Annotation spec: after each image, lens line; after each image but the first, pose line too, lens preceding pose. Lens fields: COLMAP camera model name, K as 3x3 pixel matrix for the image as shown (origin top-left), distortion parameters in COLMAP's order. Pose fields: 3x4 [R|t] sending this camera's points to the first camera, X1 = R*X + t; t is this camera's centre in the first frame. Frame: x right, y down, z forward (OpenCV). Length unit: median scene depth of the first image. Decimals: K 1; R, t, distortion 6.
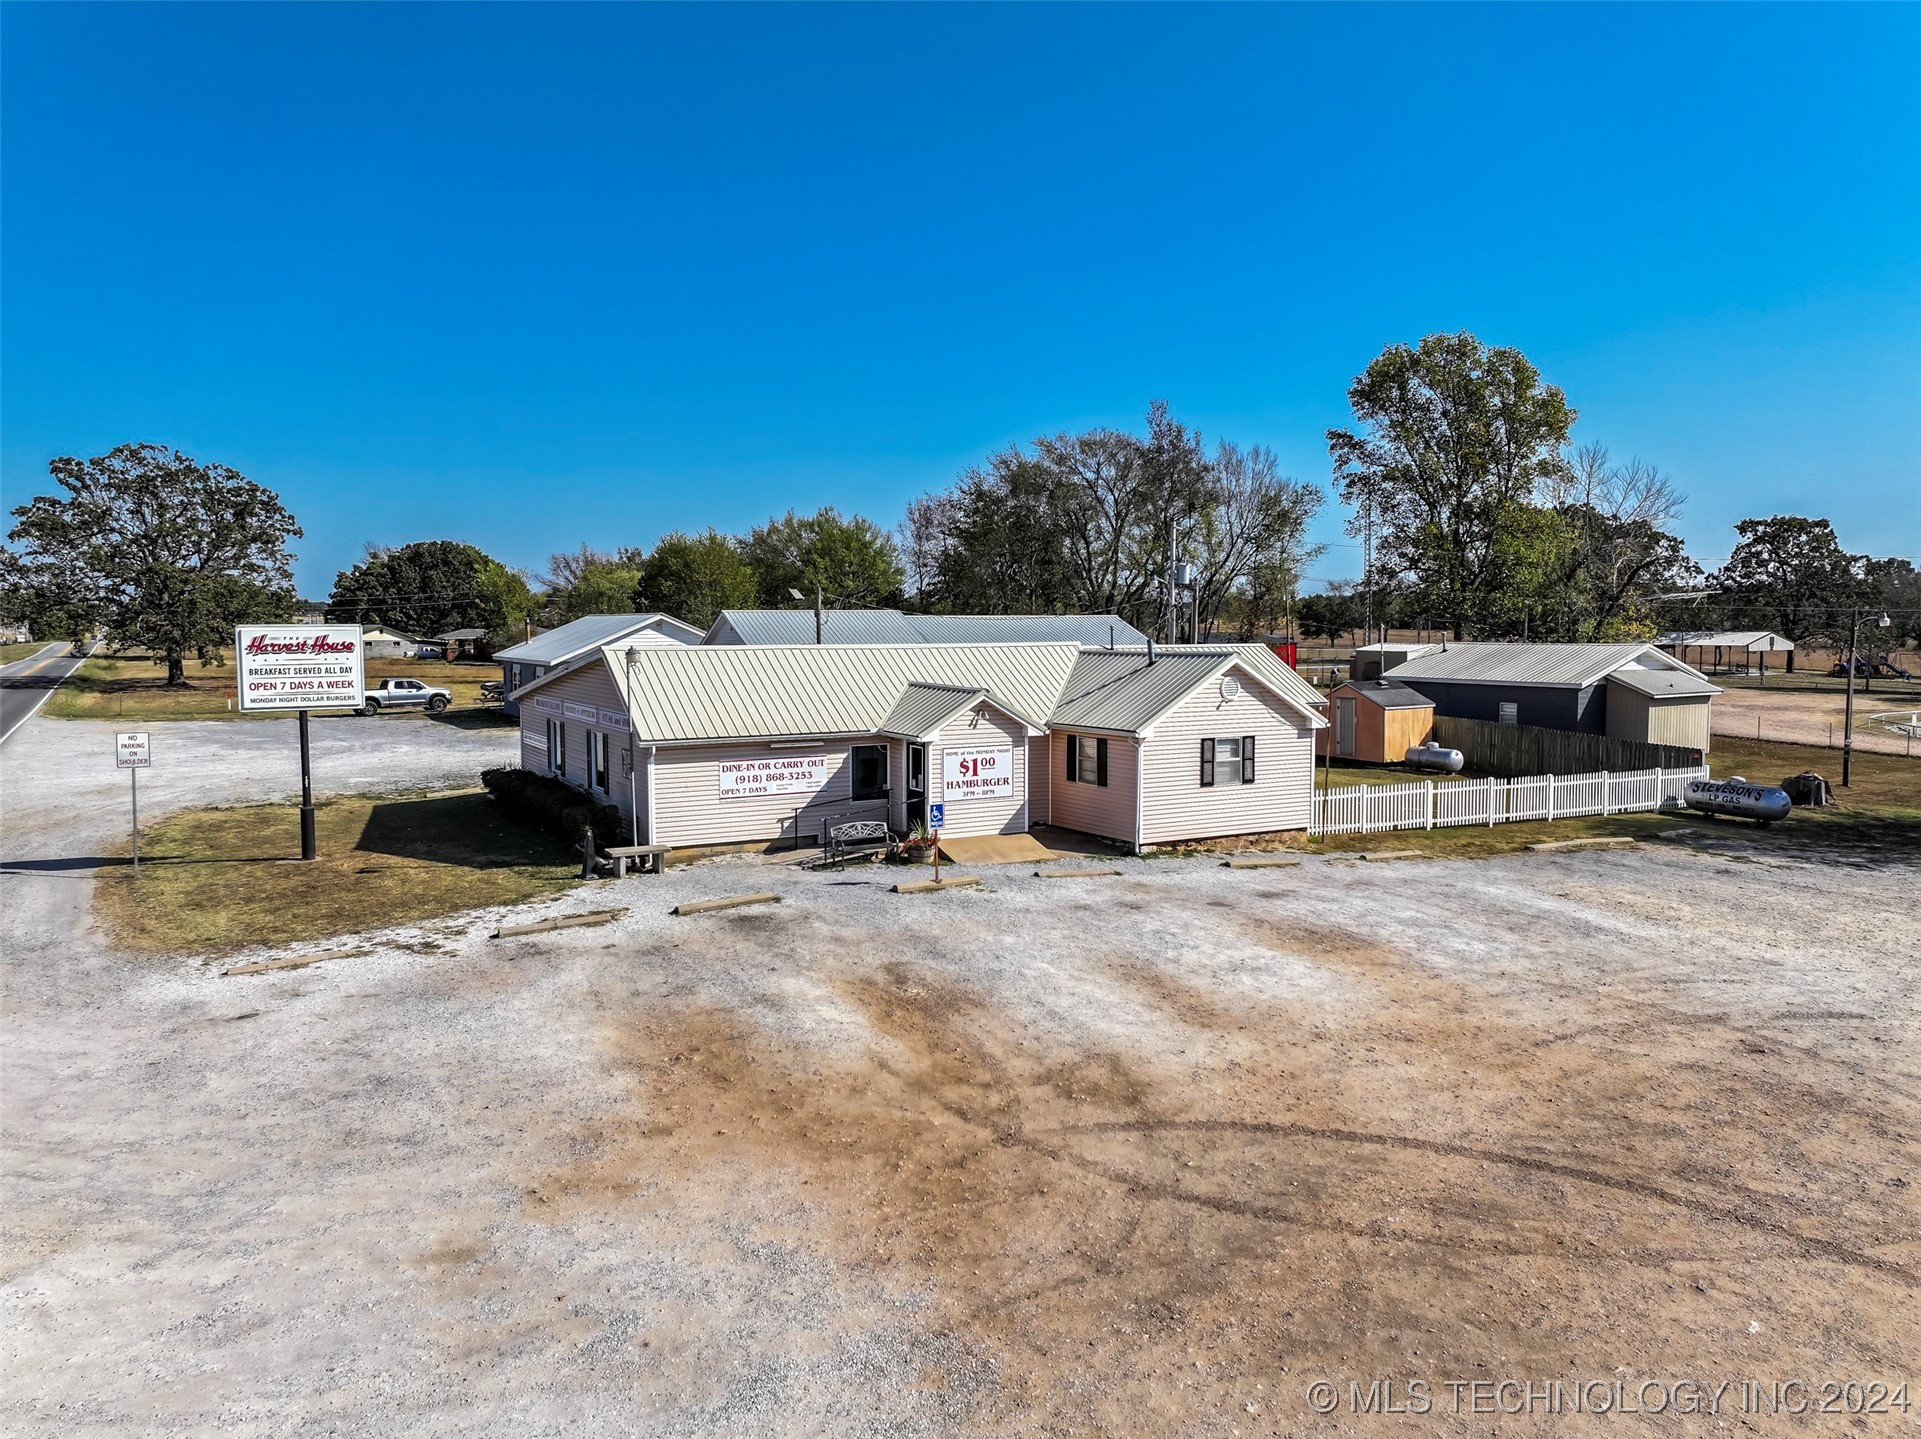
lens RADIAL K [[1350.2, 0, 971.7], [0, 1350.2, 717.0], [0, 0, 1]] dist [0.001370, 0.014375]
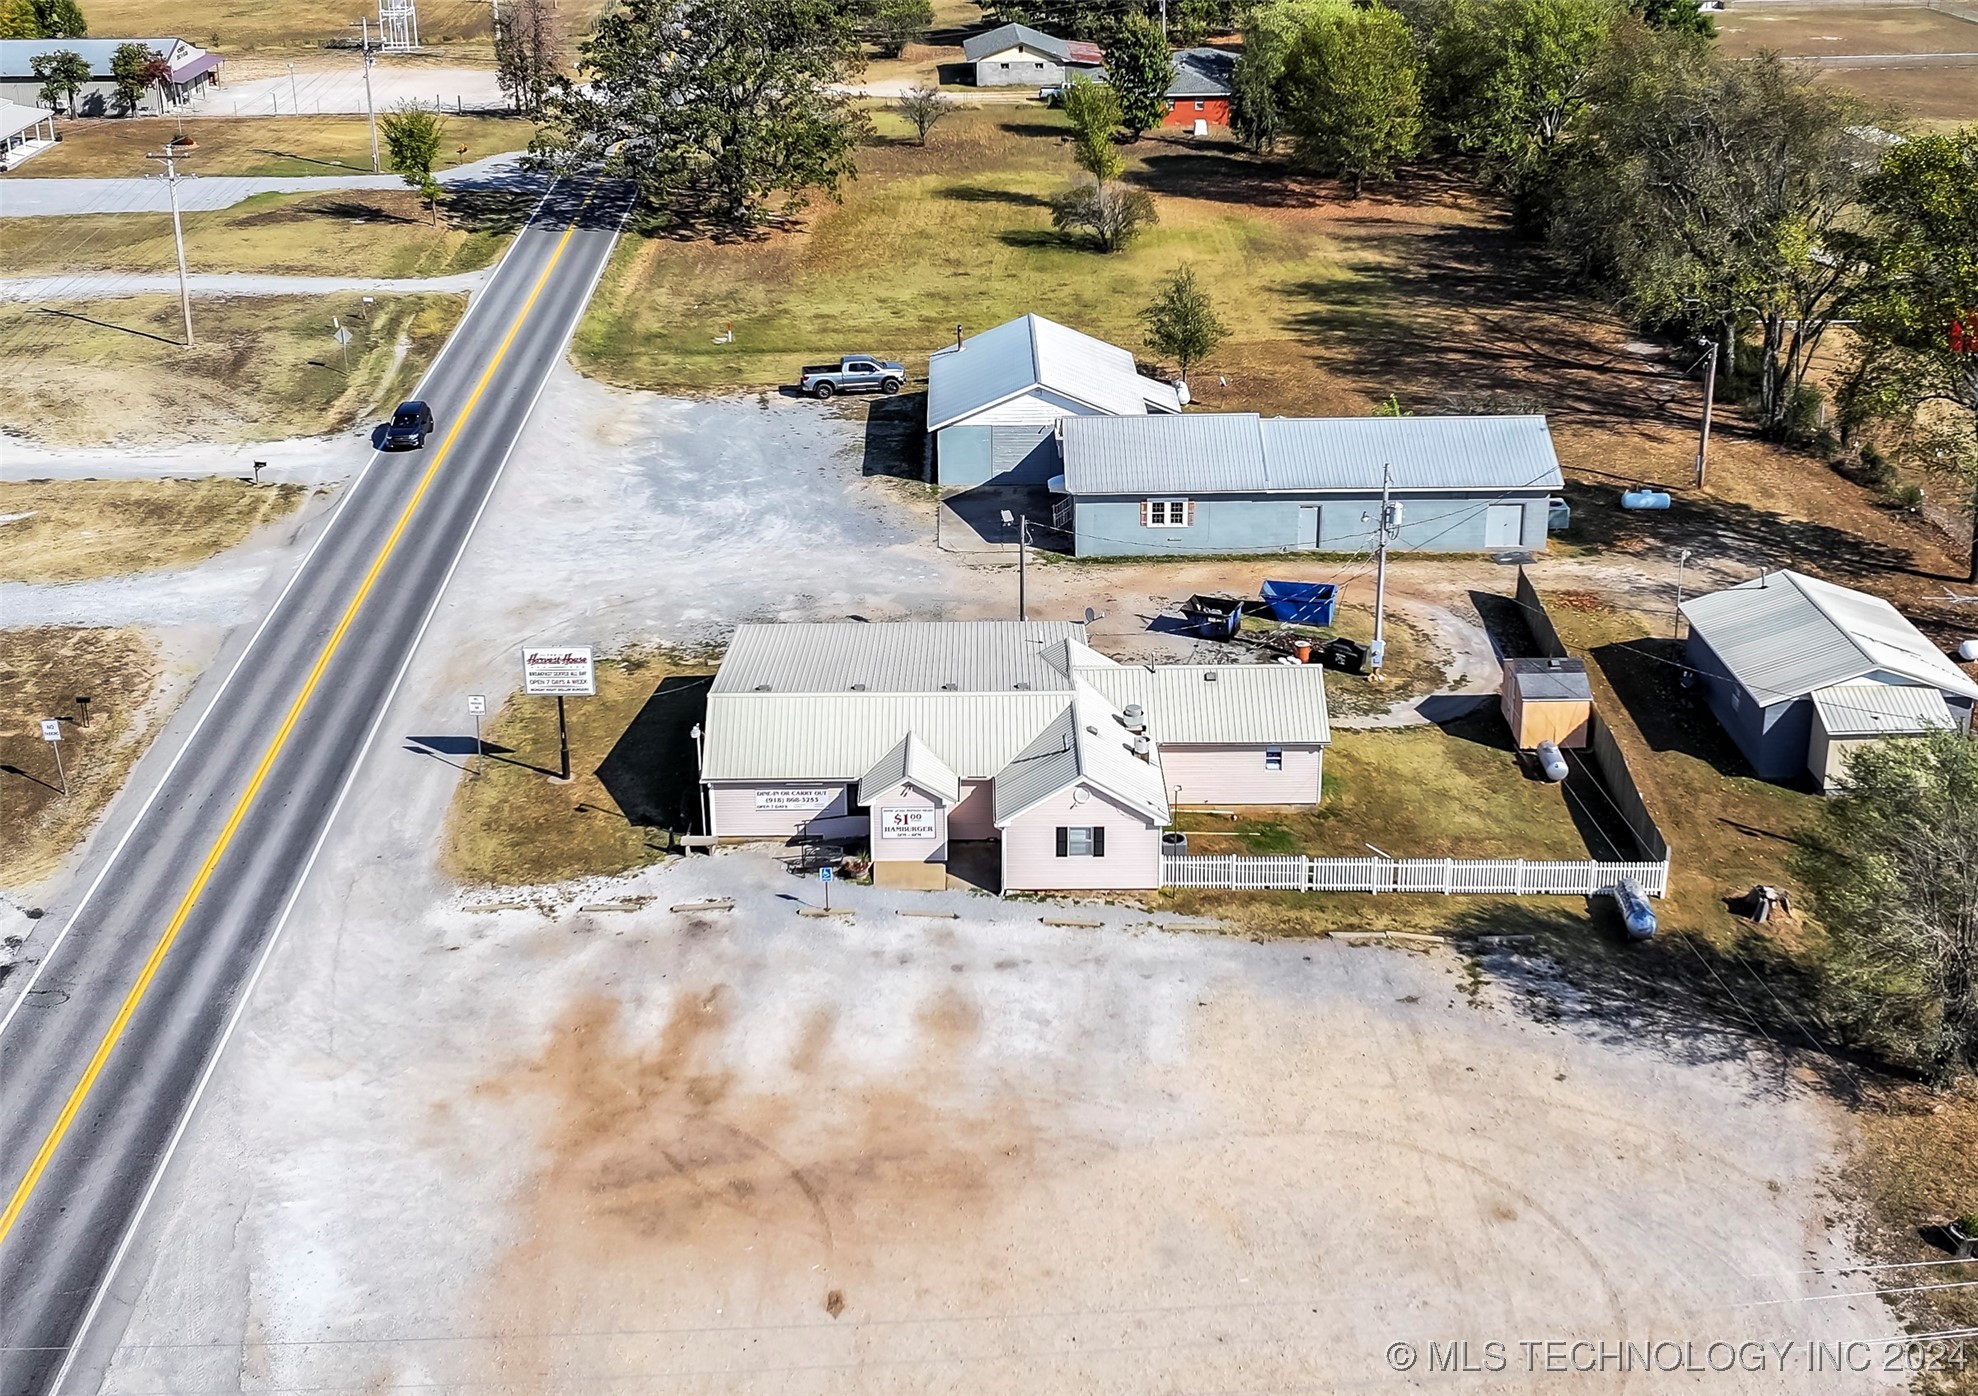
lens RADIAL K [[2381.3, 0, 1021.1], [0, 2381.3, 546.8], [0, 0, 1]] dist [0.006536, 0.000000]
pose [[0.873274, 0.166580, -0.457869, 1.242606], [-0.033051, 0.957828, 0.285436, -0.986814], [0.486108, -0.234131, 0.841952, -1.077642]]
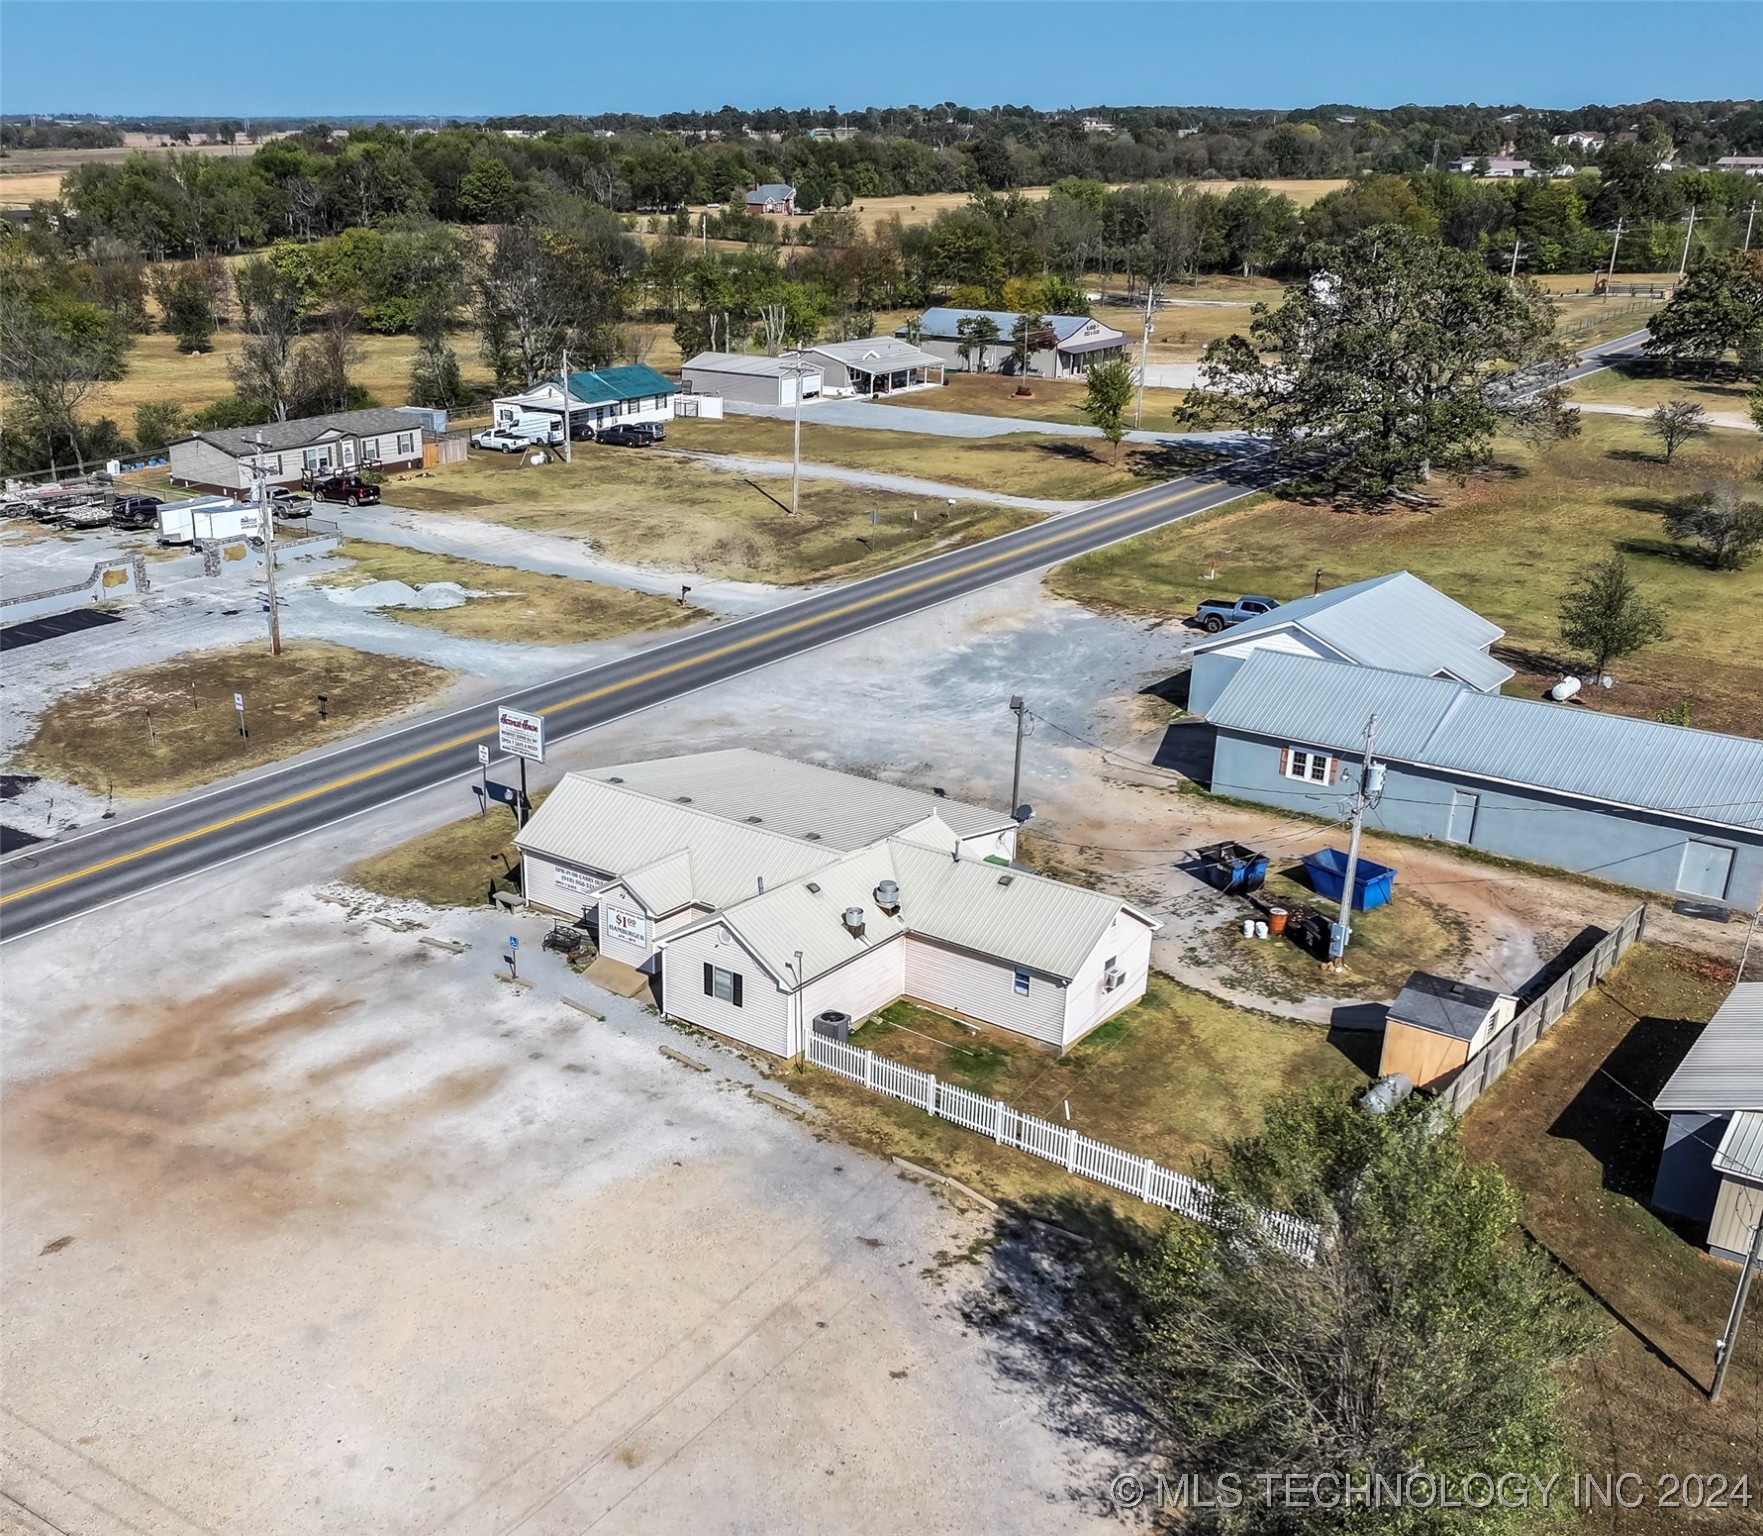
lens RADIAL K [[1882.5, 0, 703.1], [0, 1882.5, 972.8], [0, 0, 1]] dist [0.005243, 0.000000]
pose [[0.334935, 0.391039, -0.857267, 1.825232], [-0.064863, 0.917228, 0.393047, -0.730779], [0.940006, -0.076040, 0.332576, 0.352764]]
